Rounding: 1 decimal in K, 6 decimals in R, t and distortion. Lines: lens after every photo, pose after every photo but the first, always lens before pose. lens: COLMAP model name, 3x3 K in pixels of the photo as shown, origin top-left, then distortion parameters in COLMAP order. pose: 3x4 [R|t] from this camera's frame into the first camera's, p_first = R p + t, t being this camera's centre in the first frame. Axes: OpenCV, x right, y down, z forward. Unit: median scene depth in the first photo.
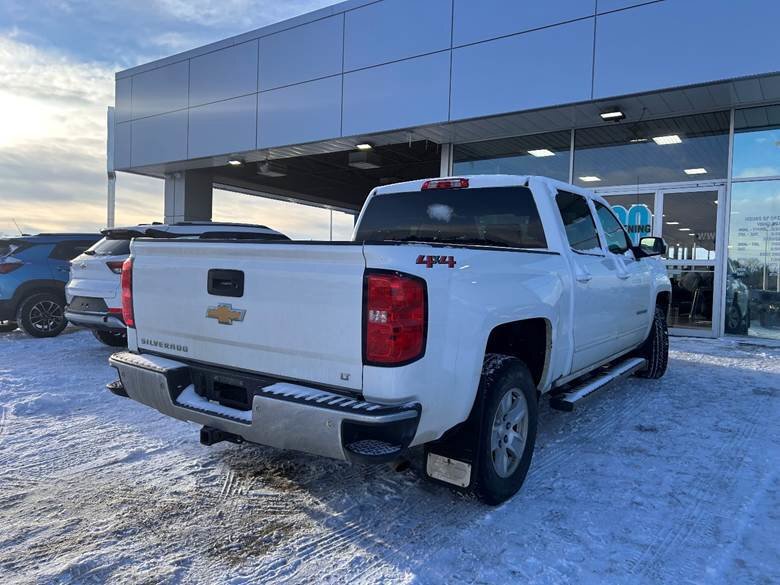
lens RADIAL K [[576.3, 0, 390.0], [0, 576.3, 292.5], [0, 0, 1]] dist [0.011003, 0.000261]
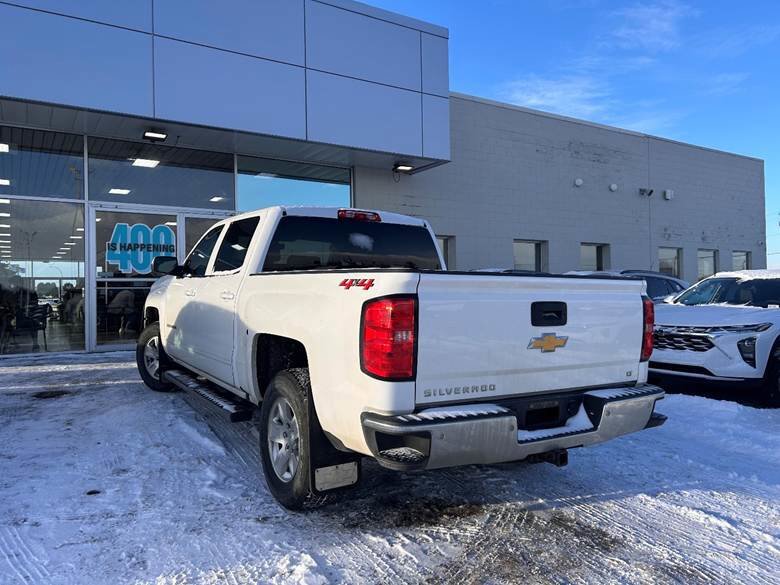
lens RADIAL K [[576.3, 0, 390.0], [0, 576.3, 292.5], [0, 0, 1]] dist [0.011003, 0.000261]
pose [[0.399624, -0.027216, 0.916275, -1.257970], [0.047669, 0.998824, 0.008877, -0.072425], [-0.915439, 0.040130, 0.400452, 0.756291]]
